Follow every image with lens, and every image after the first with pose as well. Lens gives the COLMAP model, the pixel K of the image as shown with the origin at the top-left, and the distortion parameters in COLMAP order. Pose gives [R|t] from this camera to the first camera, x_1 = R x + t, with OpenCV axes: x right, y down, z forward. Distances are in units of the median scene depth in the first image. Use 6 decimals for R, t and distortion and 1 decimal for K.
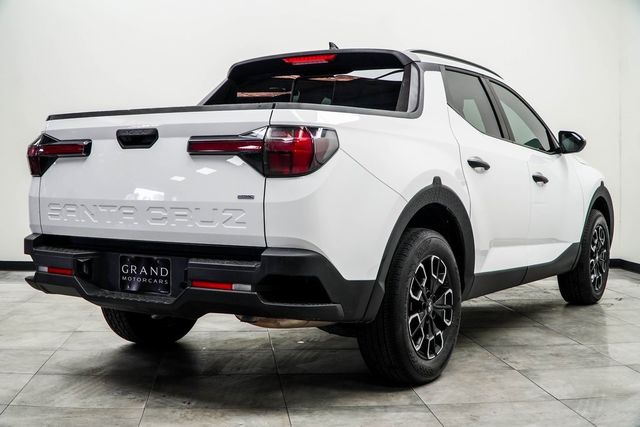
lens RADIAL K [[881.5, 0, 320.0], [0, 881.5, 185.0], [0, 0, 1]] dist [-0.025727, -0.032445]
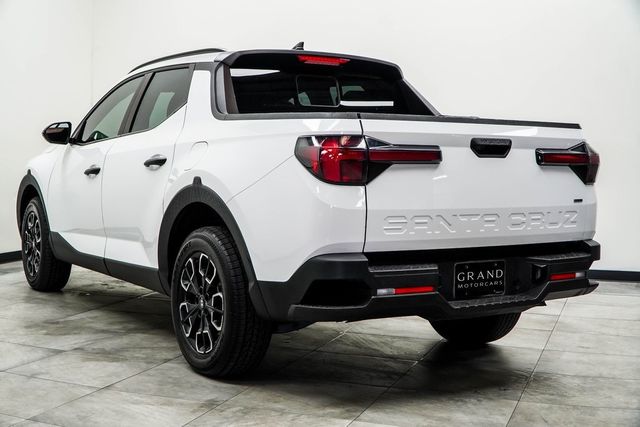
lens RADIAL K [[832.1, 0, 320.0], [0, 832.1, 213.5], [0, 0, 1]] dist [0.126852, 0.017133]
pose [[0.404046, -0.047650, 0.913497, -1.181618], [0.002837, 0.998703, 0.050840, -0.026382], [-0.914734, -0.017950, 0.403657, 0.782090]]
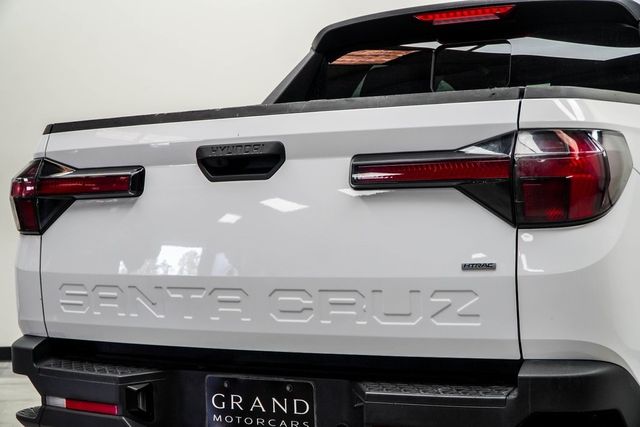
lens RADIAL K [[1213.4, 0, 320.2], [0, 1213.4, 197.8], [0, 0, 1]] dist [-0.145269, -0.202374]
pose [[0.998349, -0.036215, 0.044586, -0.191829], [0.036462, 0.999324, -0.004741, -0.025326], [-0.044385, 0.006359, 0.998994, 0.255291]]
